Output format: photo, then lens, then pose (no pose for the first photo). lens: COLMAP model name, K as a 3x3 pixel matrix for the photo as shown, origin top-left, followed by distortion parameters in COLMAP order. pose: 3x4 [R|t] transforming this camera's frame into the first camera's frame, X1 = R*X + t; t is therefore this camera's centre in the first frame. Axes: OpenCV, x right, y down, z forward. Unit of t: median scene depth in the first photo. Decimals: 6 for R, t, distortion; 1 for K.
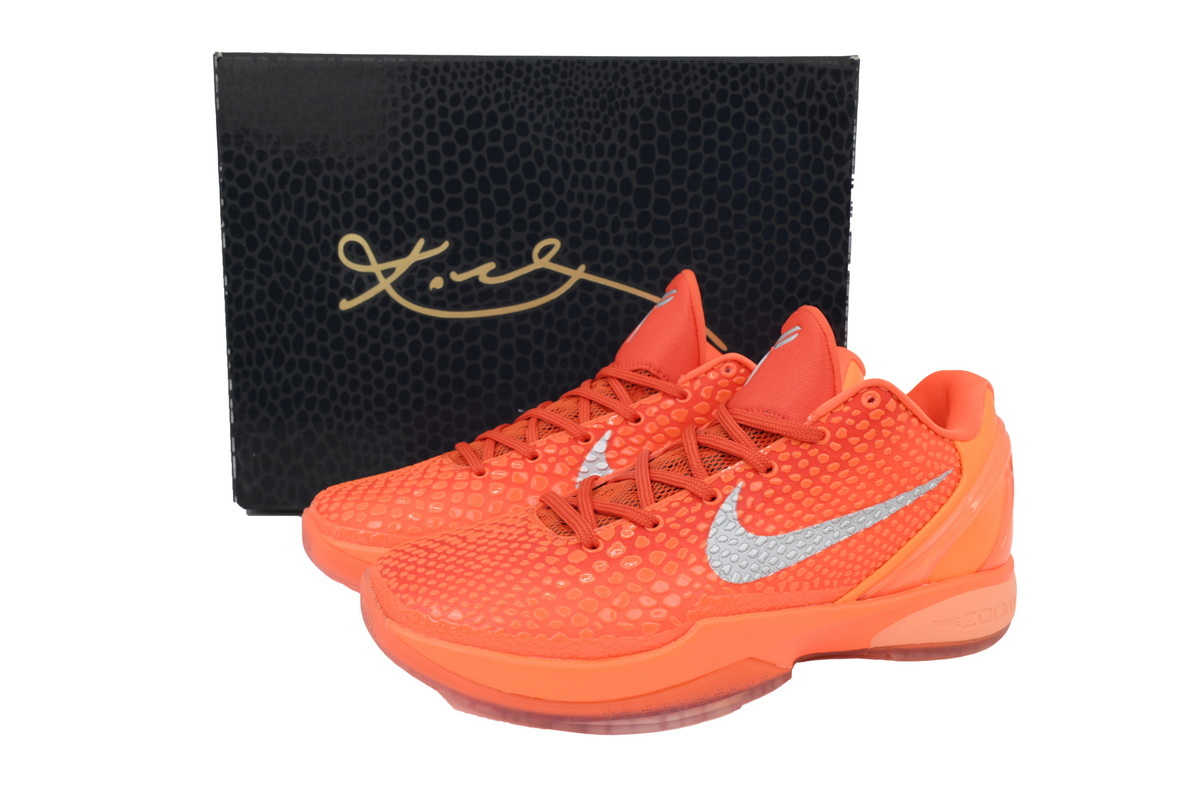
lens RADIAL K [[1129.0, 0, 600.0], [0, 1129.0, 400.0], [0, 0, 1]] dist [0.002178, -0.003254]
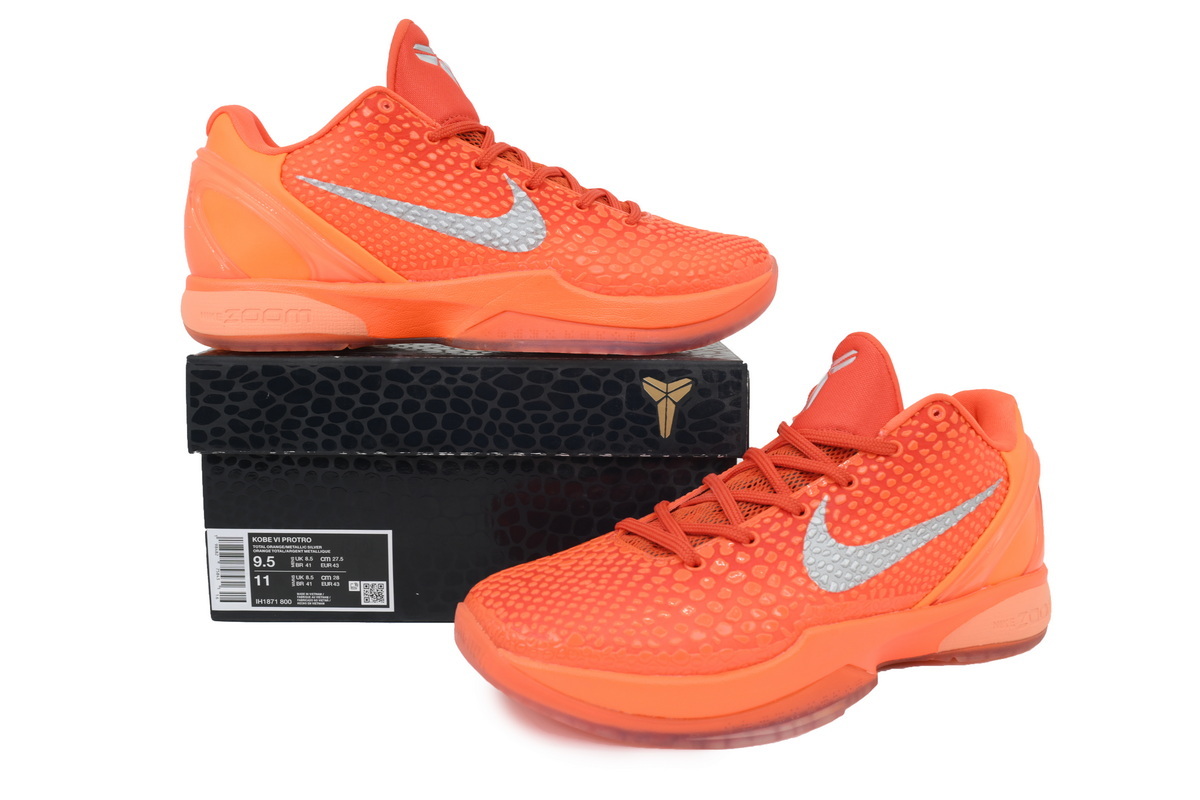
lens RADIAL K [[1129.0, 0, 600.0], [0, 1129.0, 400.0], [0, 0, 1]] dist [0.002178, -0.003254]
pose [[0.987758, -0.032993, 0.152462, -0.237570], [0.043105, 0.997050, -0.063503, 0.041610], [-0.149917, 0.069298, 0.986267, -0.003000]]
